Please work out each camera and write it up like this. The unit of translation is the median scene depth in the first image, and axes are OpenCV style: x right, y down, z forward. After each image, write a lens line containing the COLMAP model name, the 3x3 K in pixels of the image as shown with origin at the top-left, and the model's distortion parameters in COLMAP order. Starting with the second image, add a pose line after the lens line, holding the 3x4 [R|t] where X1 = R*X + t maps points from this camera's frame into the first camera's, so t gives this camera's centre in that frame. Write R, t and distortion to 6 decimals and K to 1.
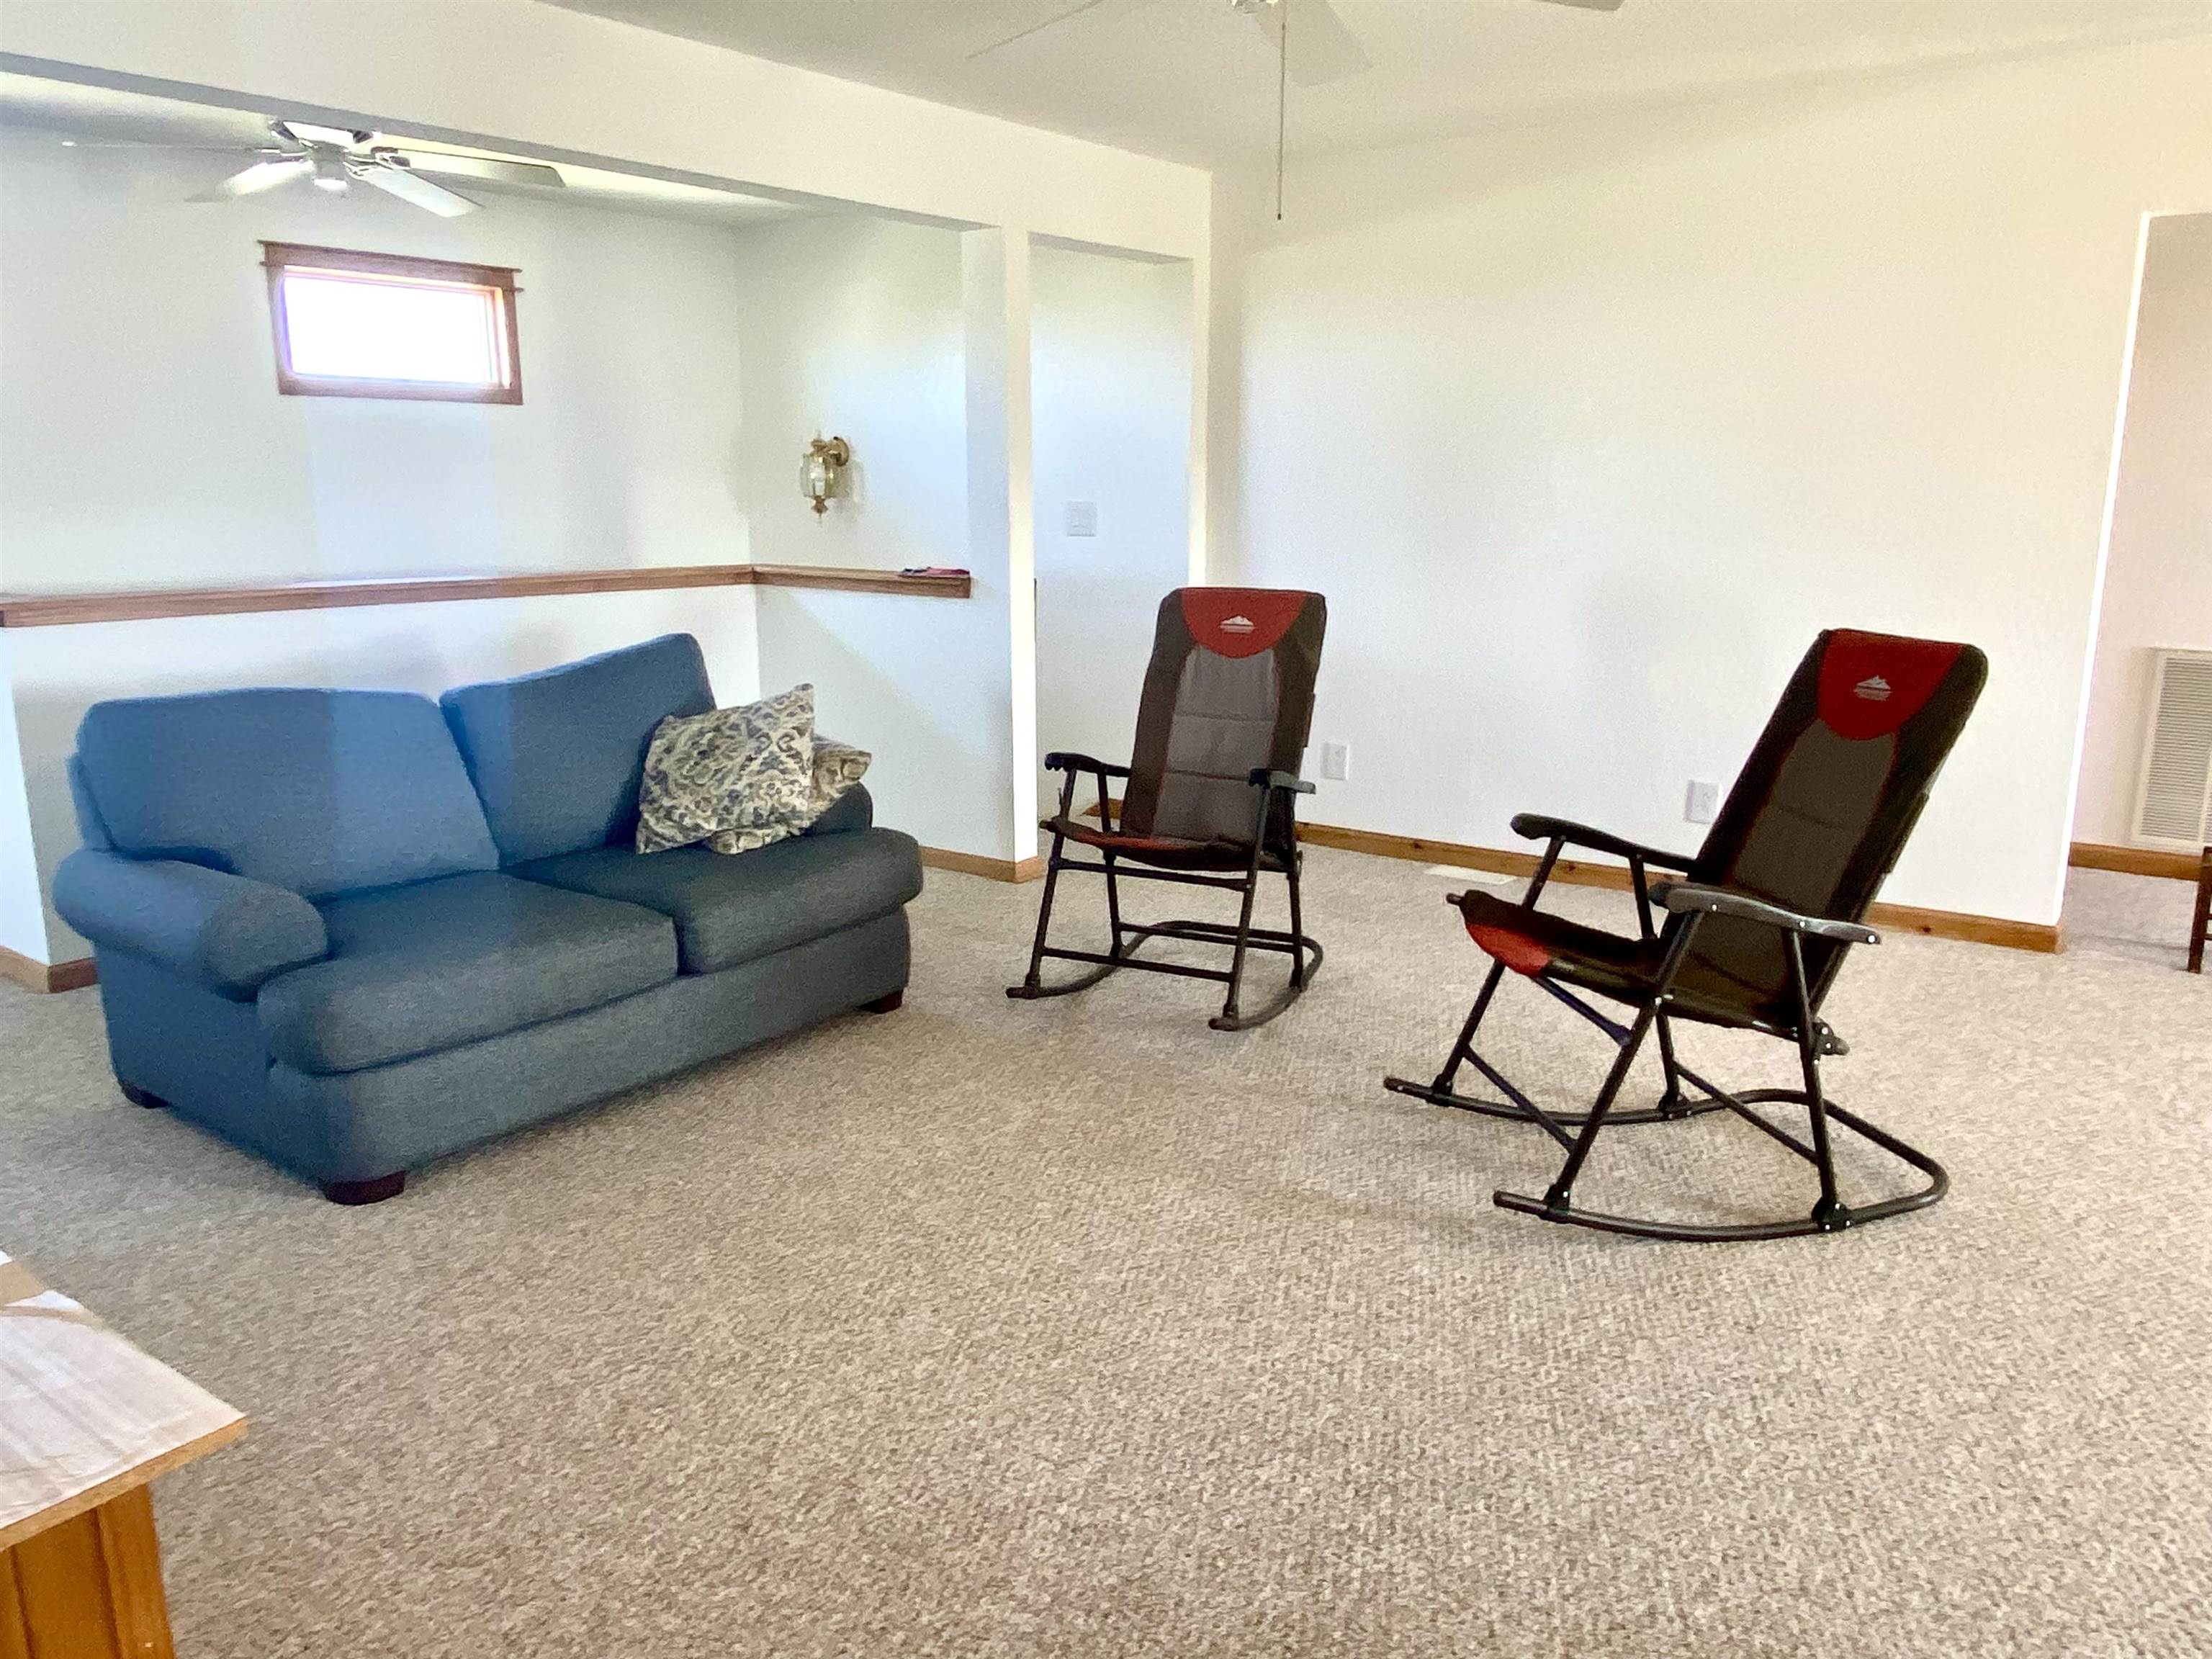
lens RADIAL K [[1620.2, 0, 1104.2], [0, 1620.2, 833.2], [0, 0, 1]] dist [0.077928, -0.091031]
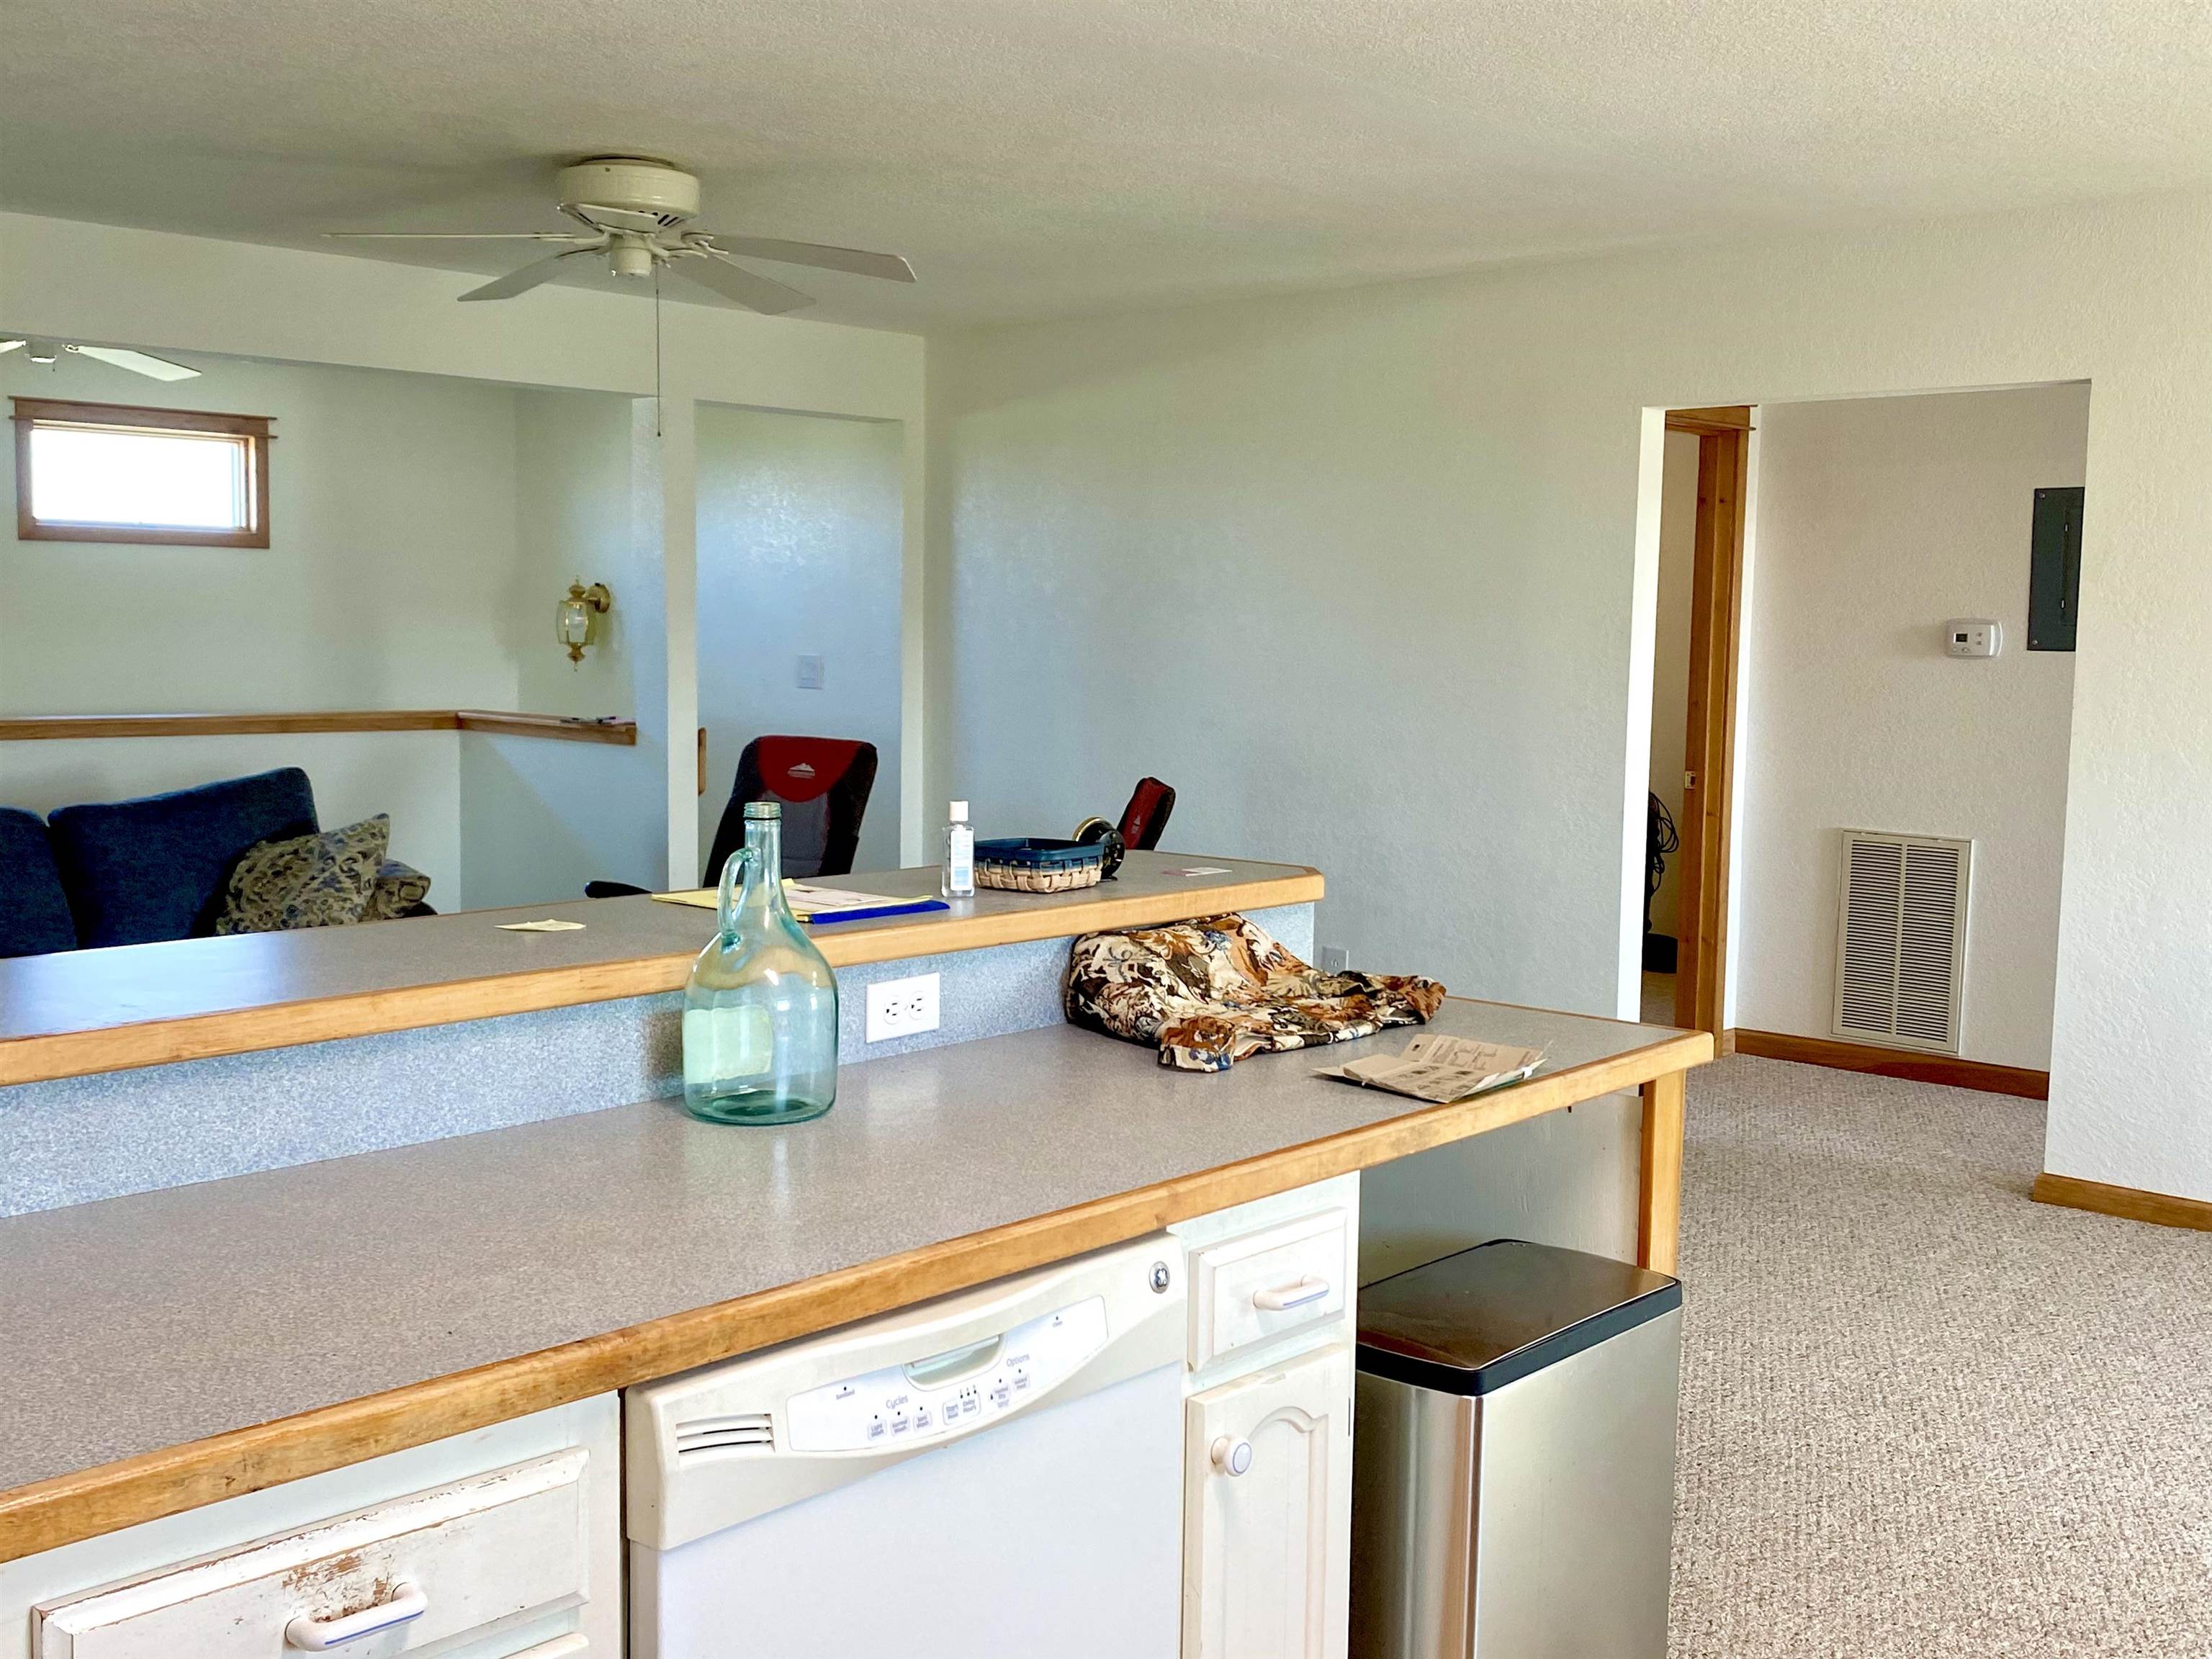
lens RADIAL K [[2301.5, 0, 1105.8], [0, 2301.5, 828.6], [0, 0, 1]] dist [0.017276, 0.000000]
pose [[0.994239, 0.026690, -0.103810, 0.437434], [-0.039503, 0.991570, -0.123401, 0.084771], [0.099641, 0.126791, 0.986912, -0.444985]]
